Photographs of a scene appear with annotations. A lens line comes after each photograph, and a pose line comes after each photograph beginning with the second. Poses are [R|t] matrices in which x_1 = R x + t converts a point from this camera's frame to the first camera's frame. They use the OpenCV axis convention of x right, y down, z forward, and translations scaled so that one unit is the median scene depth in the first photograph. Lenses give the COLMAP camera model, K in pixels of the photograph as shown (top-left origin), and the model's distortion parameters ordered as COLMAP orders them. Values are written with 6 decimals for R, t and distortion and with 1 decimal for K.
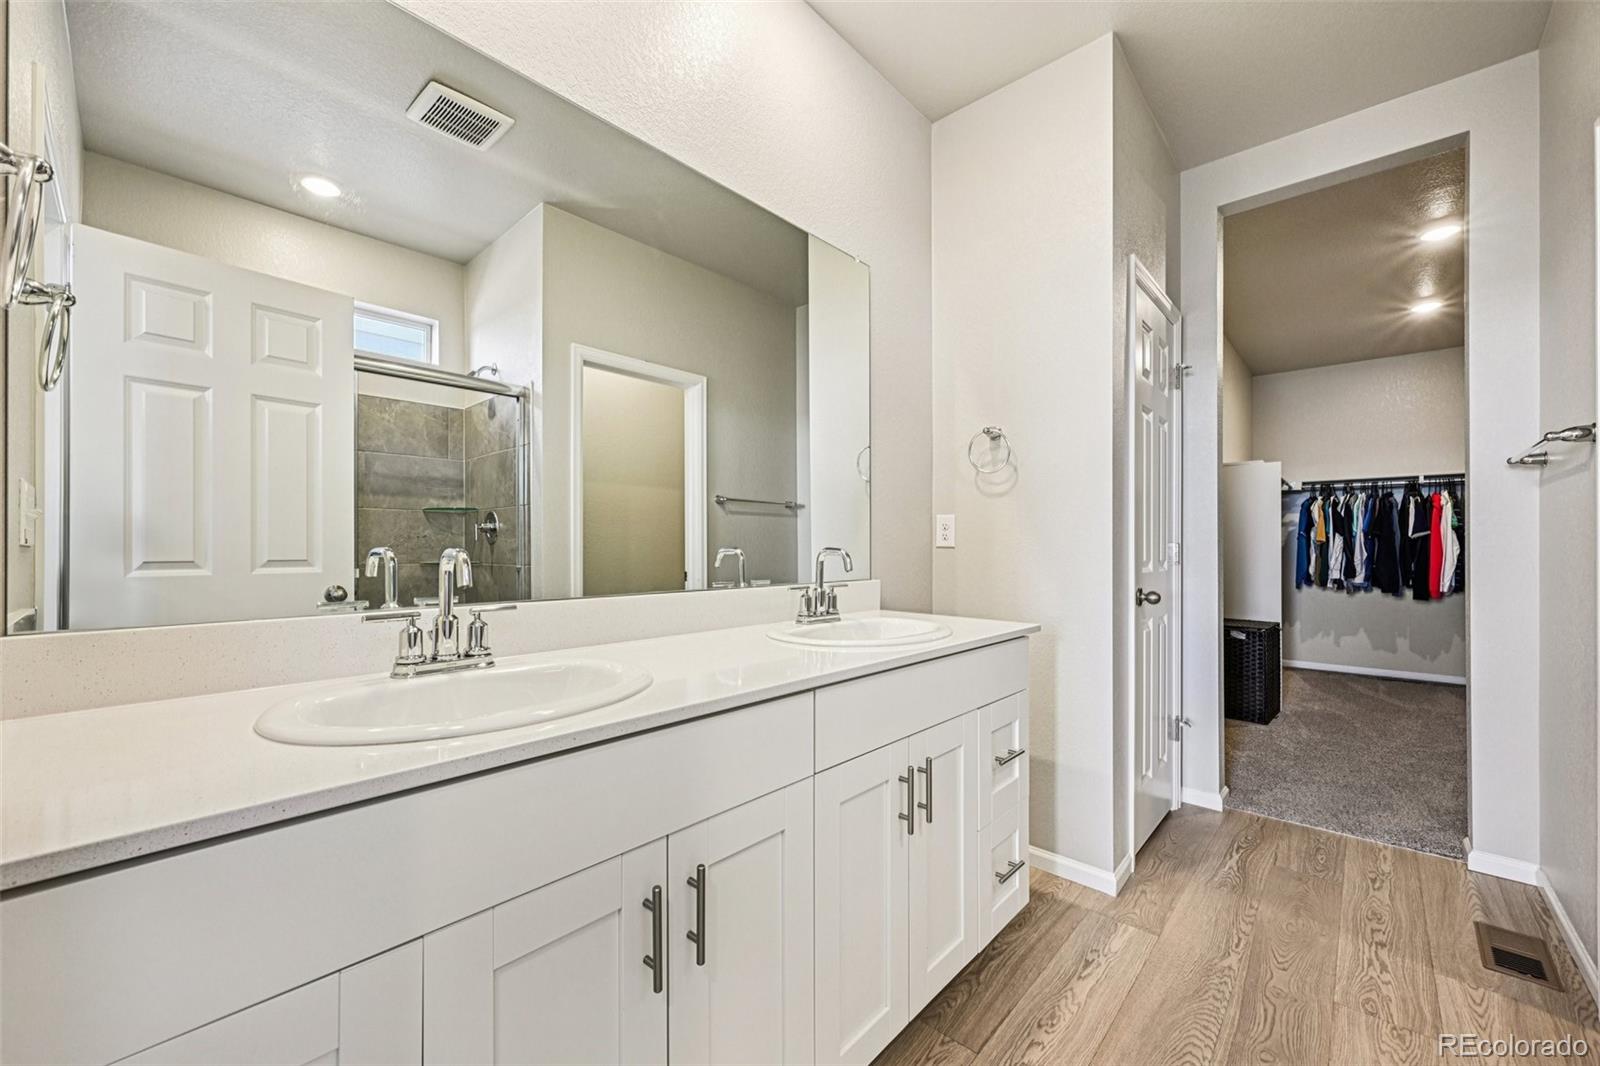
lens RADIAL K [[622.8, 0, 804.2], [0, 622.8, 540.6], [0, 0, 1]] dist [-0.000302, -0.000007]
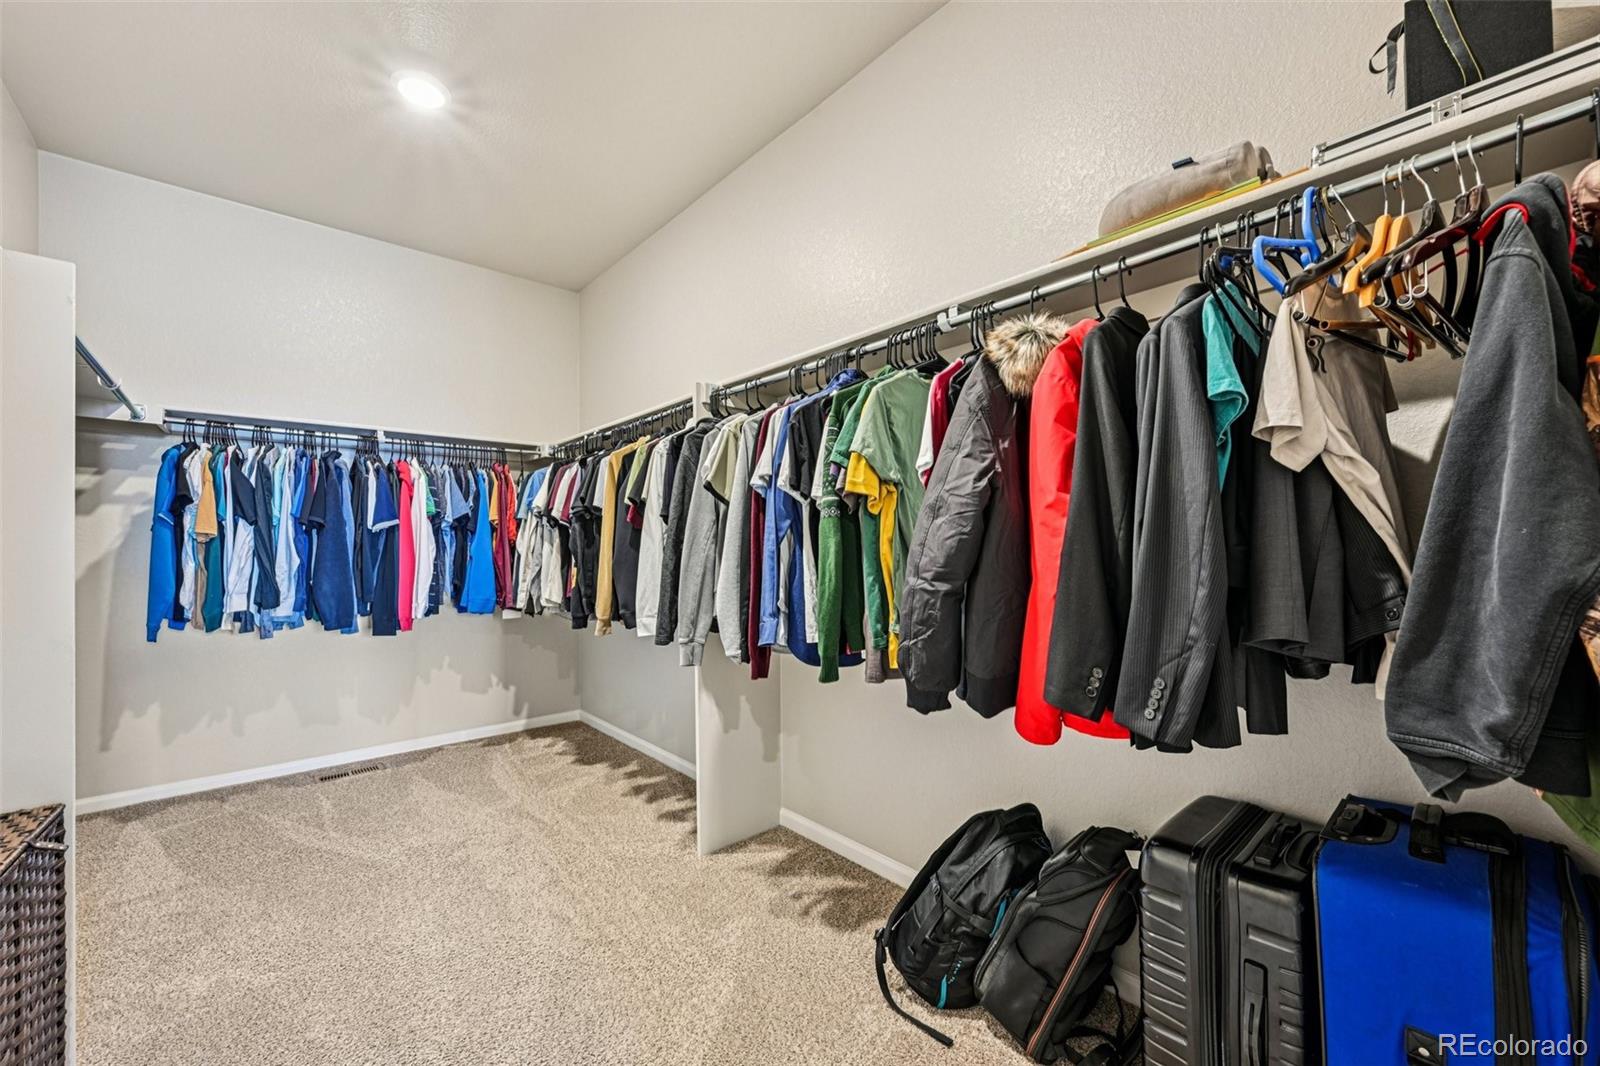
lens RADIAL K [[622.8, 0, 798.4], [0, 622.8, 542.2], [0, 0, 1]] dist [-0.000302, -0.000007]
pose [[0.112793, 0.006029, 0.993600, 0.412608], [0.002231, 0.999978, -0.006321, 0.010657], [-0.993616, 0.002930, 0.112777, 0.502778]]
